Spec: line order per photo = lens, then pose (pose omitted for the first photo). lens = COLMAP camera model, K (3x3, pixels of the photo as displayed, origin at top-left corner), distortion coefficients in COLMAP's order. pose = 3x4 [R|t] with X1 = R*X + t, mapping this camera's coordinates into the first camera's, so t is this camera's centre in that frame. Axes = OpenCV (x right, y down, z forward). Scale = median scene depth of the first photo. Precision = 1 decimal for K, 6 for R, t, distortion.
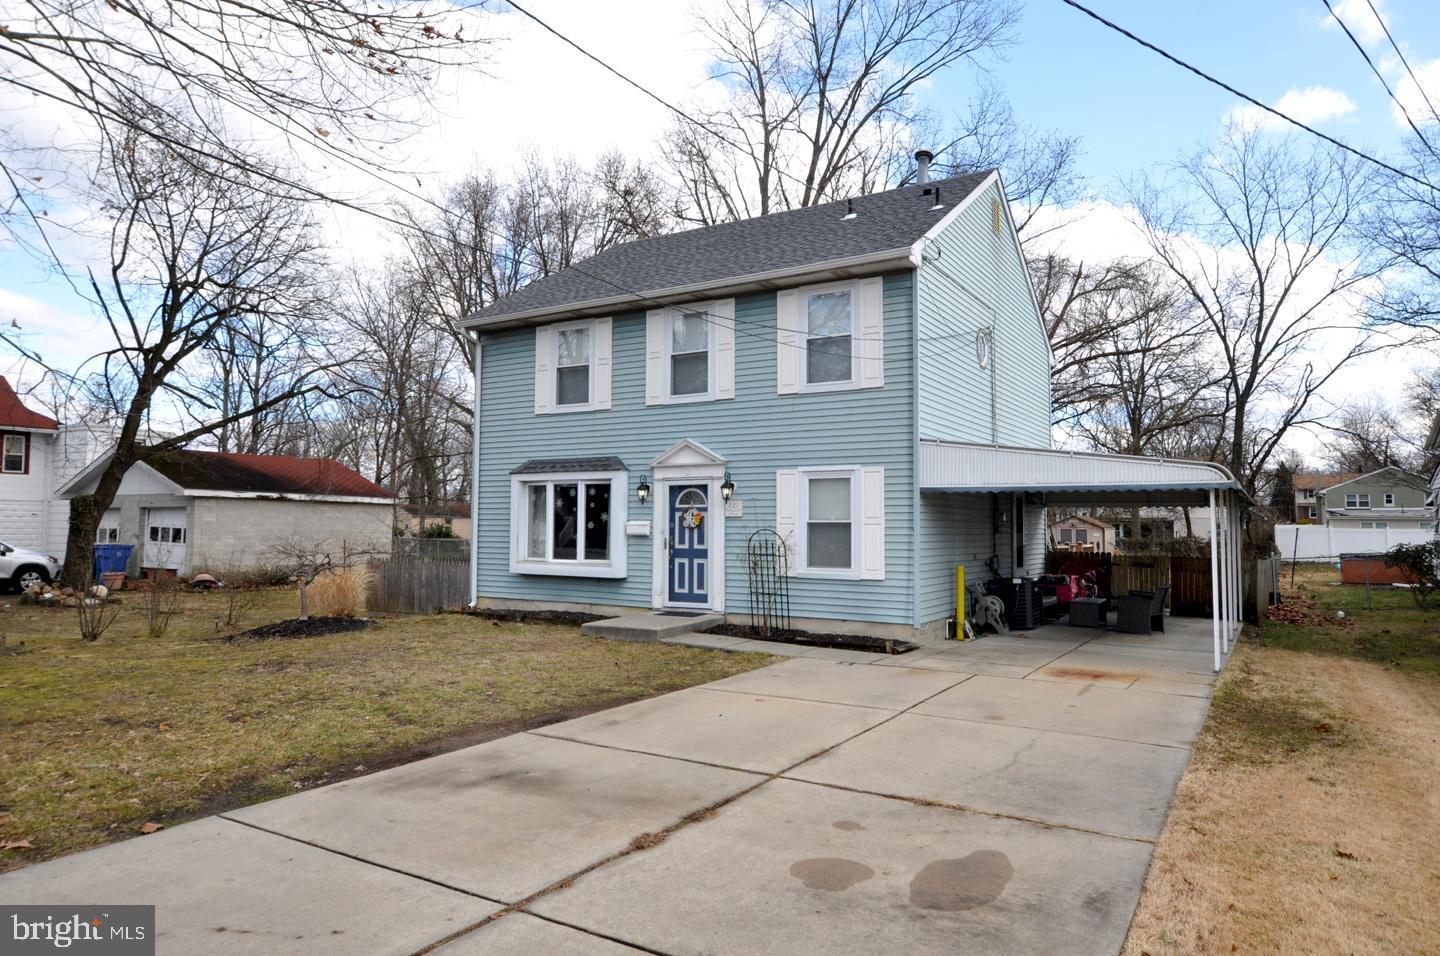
lens RADIAL K [[902.2, 0, 720.0], [0, 902.2, 478.0], [0, 0, 1]] dist [-0.002548, 0.000242]
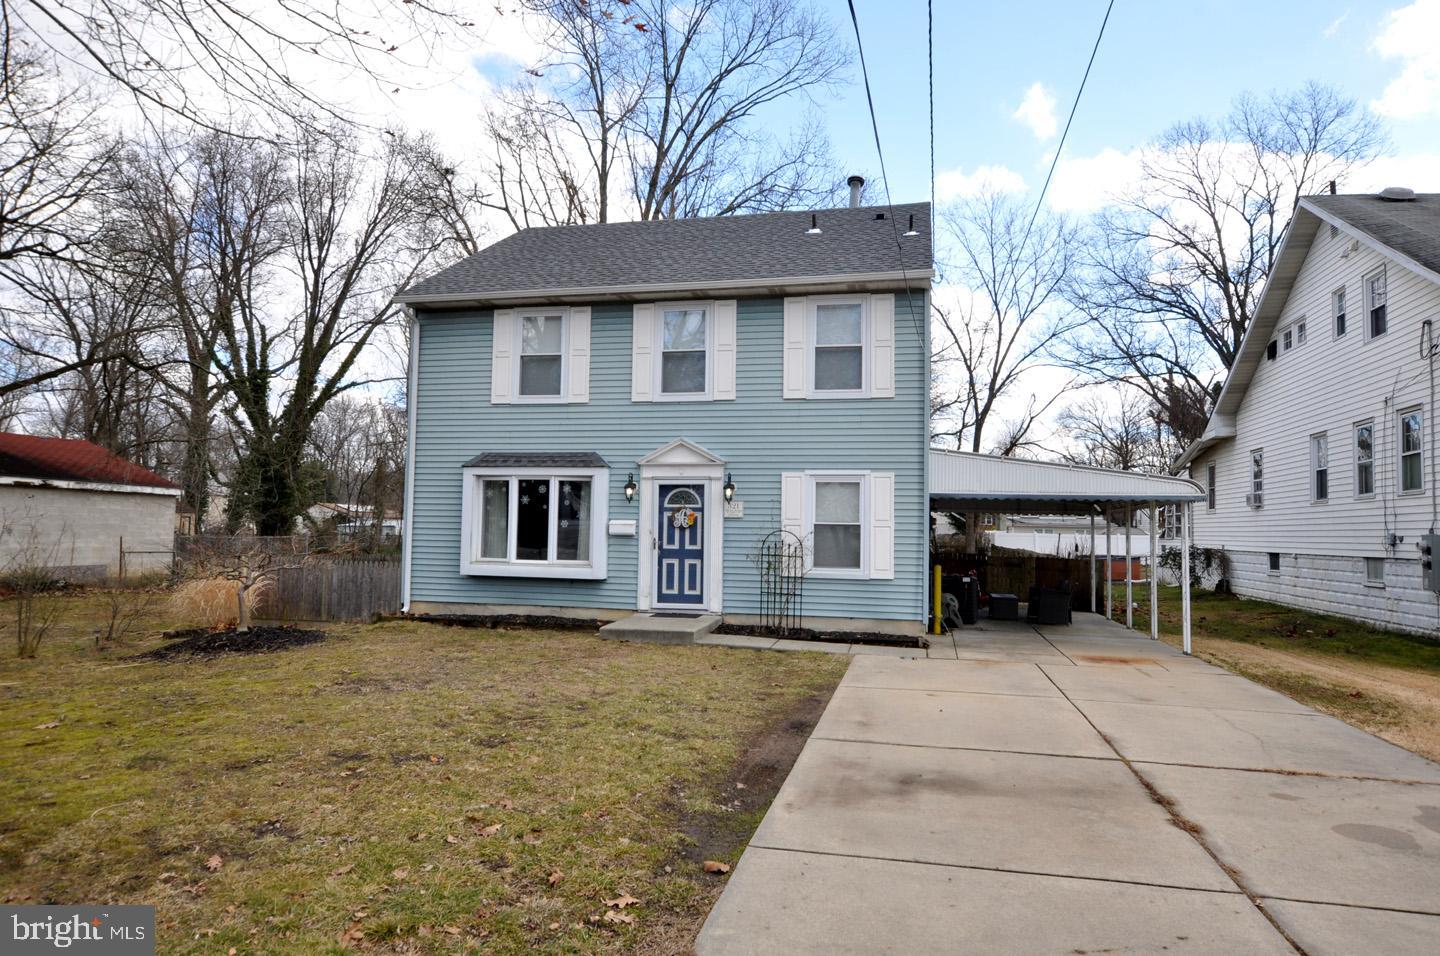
lens RADIAL K [[894.0, 0, 720.0], [0, 894.0, 478.0], [0, 0, 1]] dist [-0.002927, 0.001330]
pose [[0.947114, 0.029530, 0.319537, -0.307353], [-0.028979, 0.999559, -0.006481, 0.005697], [-0.319588, -0.003121, 0.947552, 0.059739]]
